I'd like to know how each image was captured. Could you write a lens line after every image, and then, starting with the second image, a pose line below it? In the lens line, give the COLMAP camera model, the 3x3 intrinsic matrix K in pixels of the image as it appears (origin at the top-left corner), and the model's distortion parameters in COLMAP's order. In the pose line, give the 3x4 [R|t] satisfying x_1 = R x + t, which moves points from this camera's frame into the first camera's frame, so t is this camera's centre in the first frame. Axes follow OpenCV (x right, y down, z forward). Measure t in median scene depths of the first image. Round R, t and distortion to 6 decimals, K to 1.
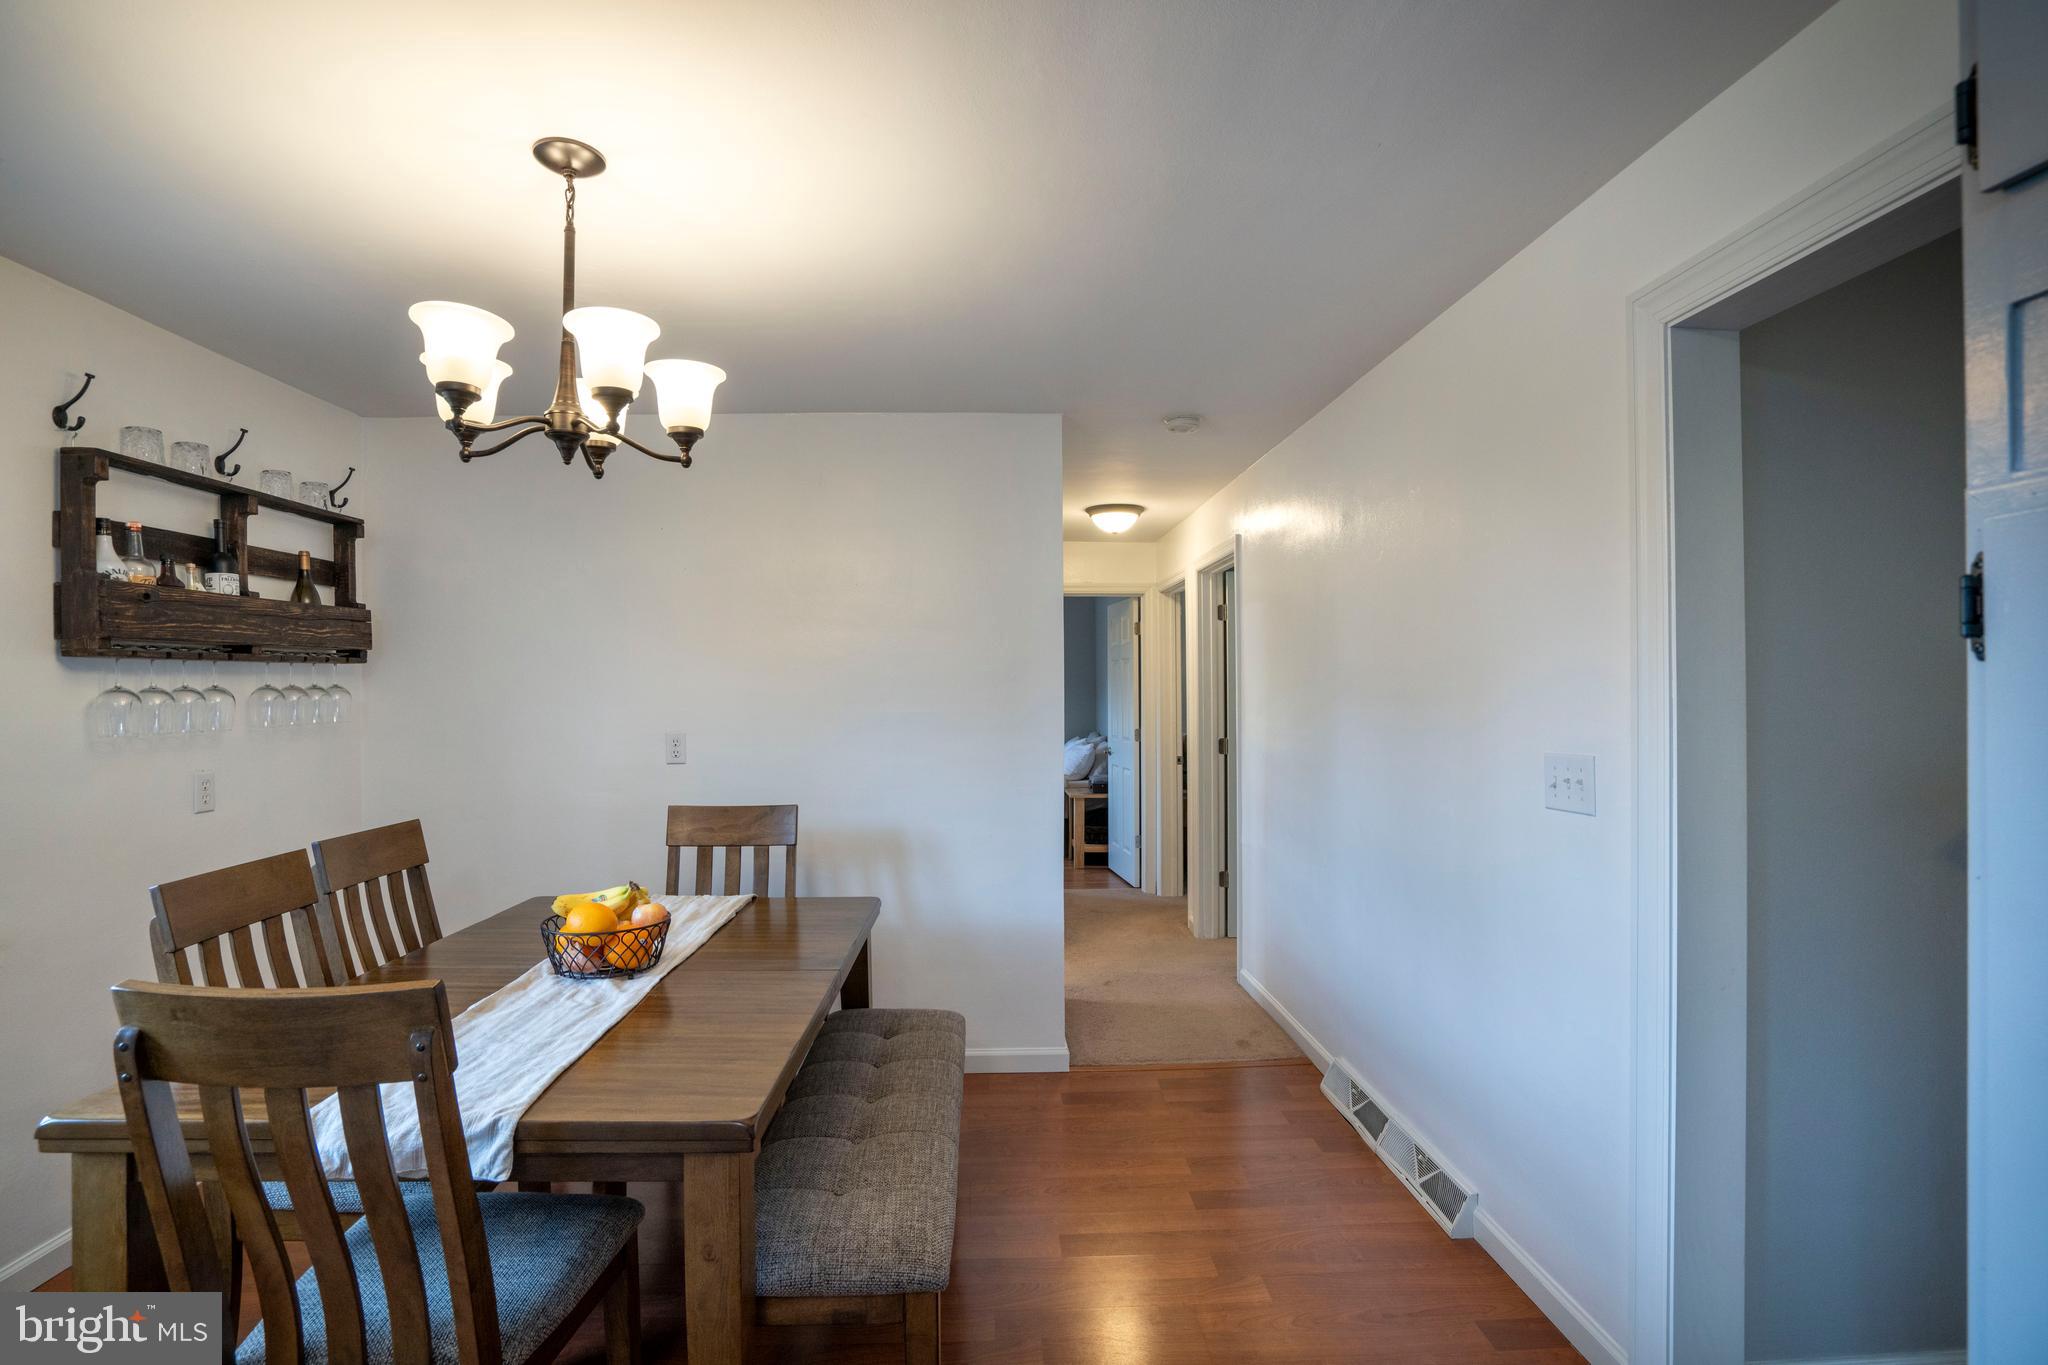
lens RADIAL K [[949.2, 0, 1020.0], [0, 949.2, 687.3], [0, 0, 1]] dist [-0.063057, 0.025015]
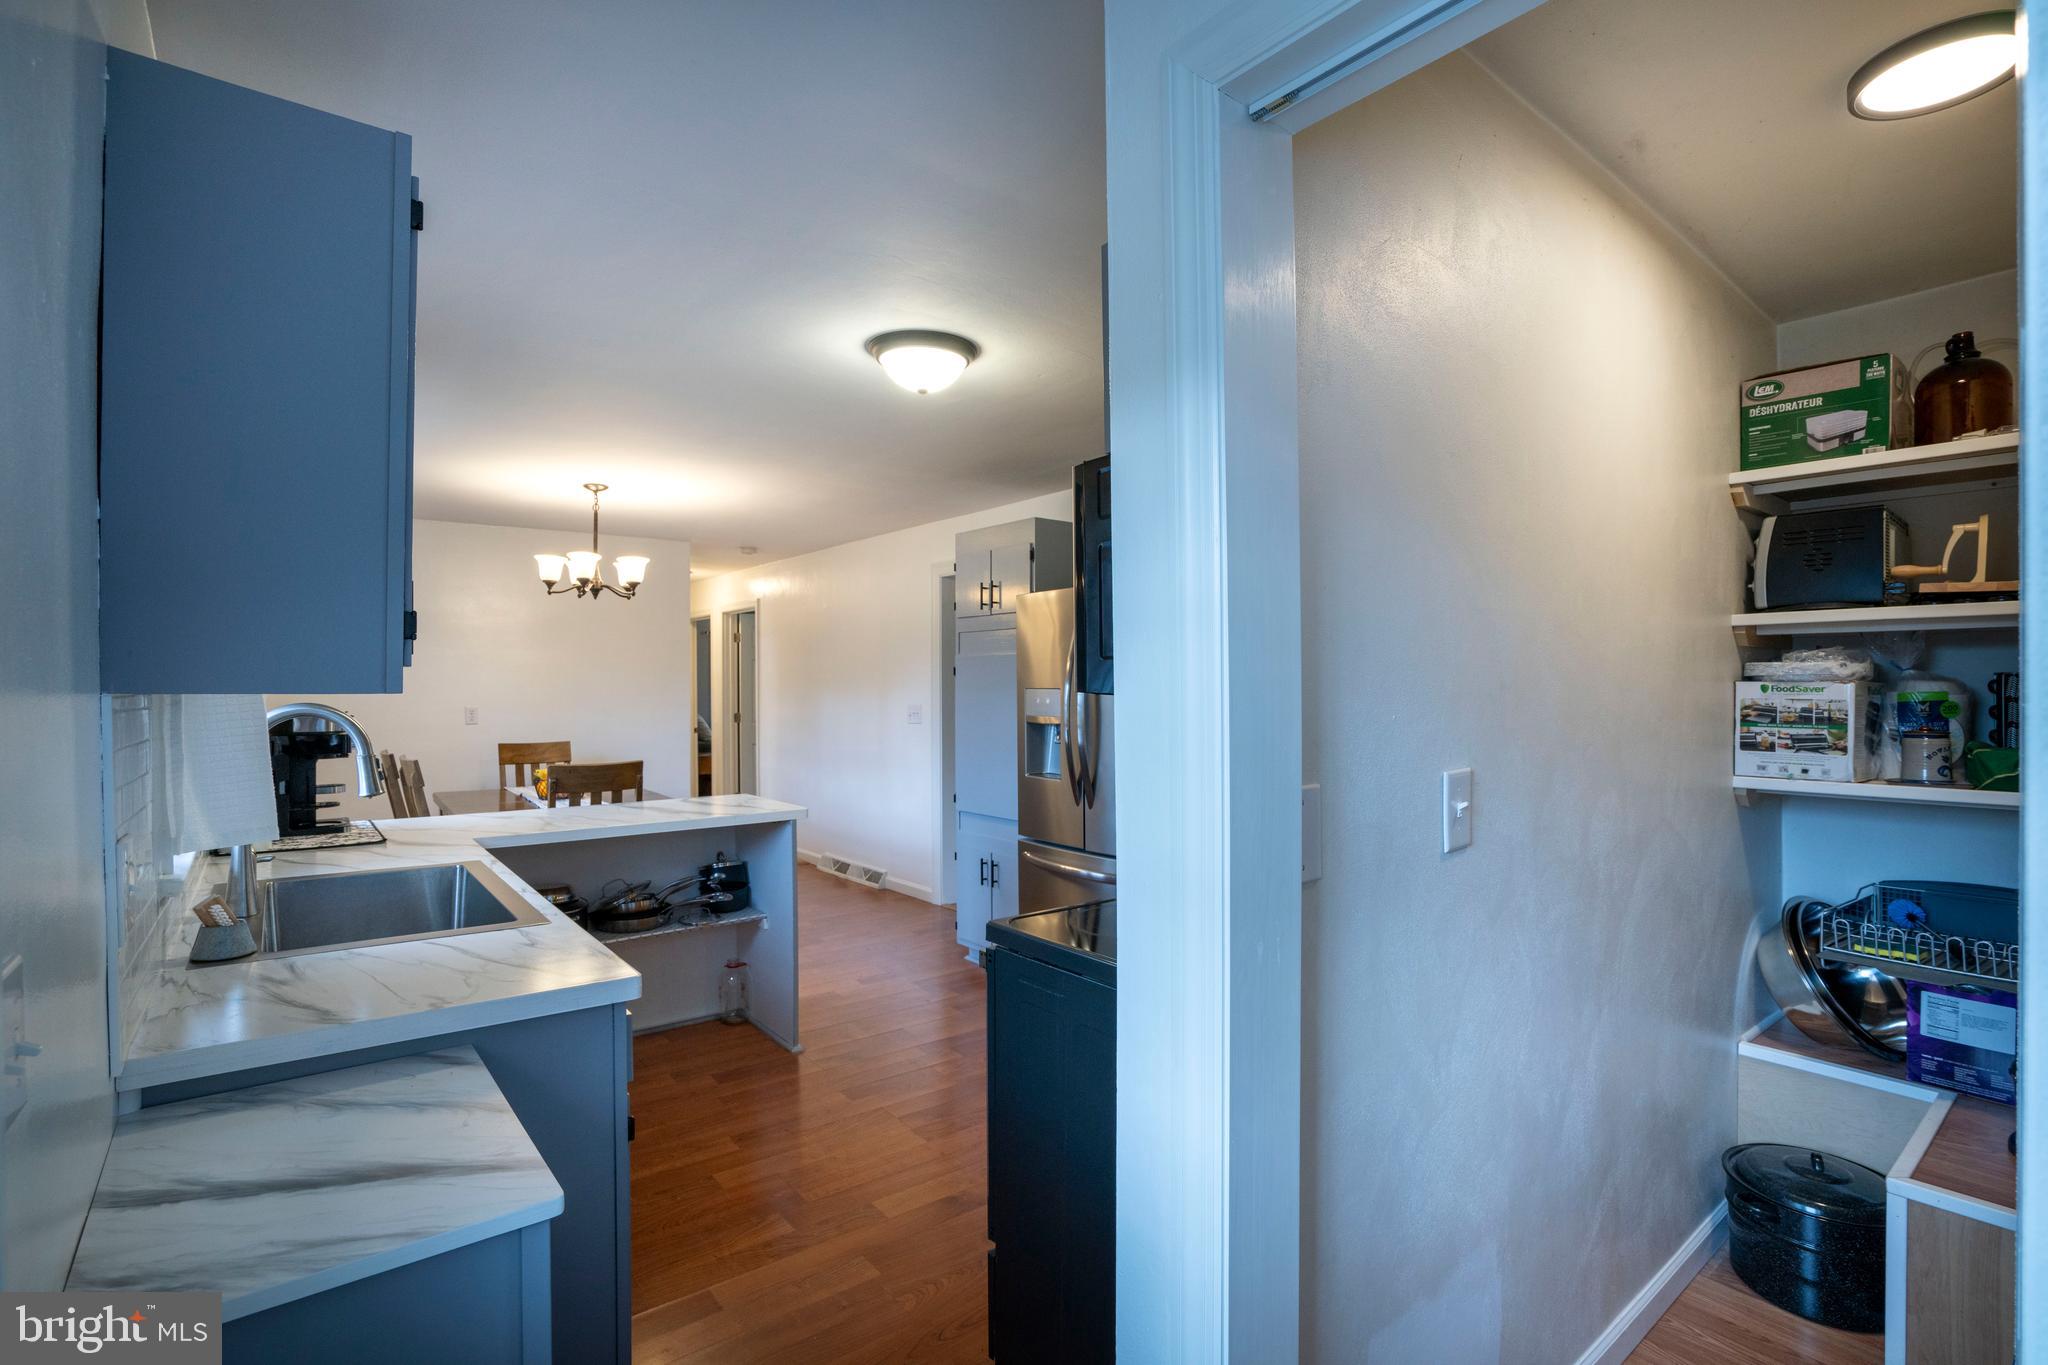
lens RADIAL K [[949.2, 0, 1020.0], [0, 949.2, 687.3], [0, 0, 1]] dist [-0.063057, 0.025015]
pose [[0.813144, 0.003108, 0.582055, -0.611406], [-0.004260, 0.999991, 0.000612, 0.007284], [-0.582047, -0.002977, 0.813149, -1.127940]]
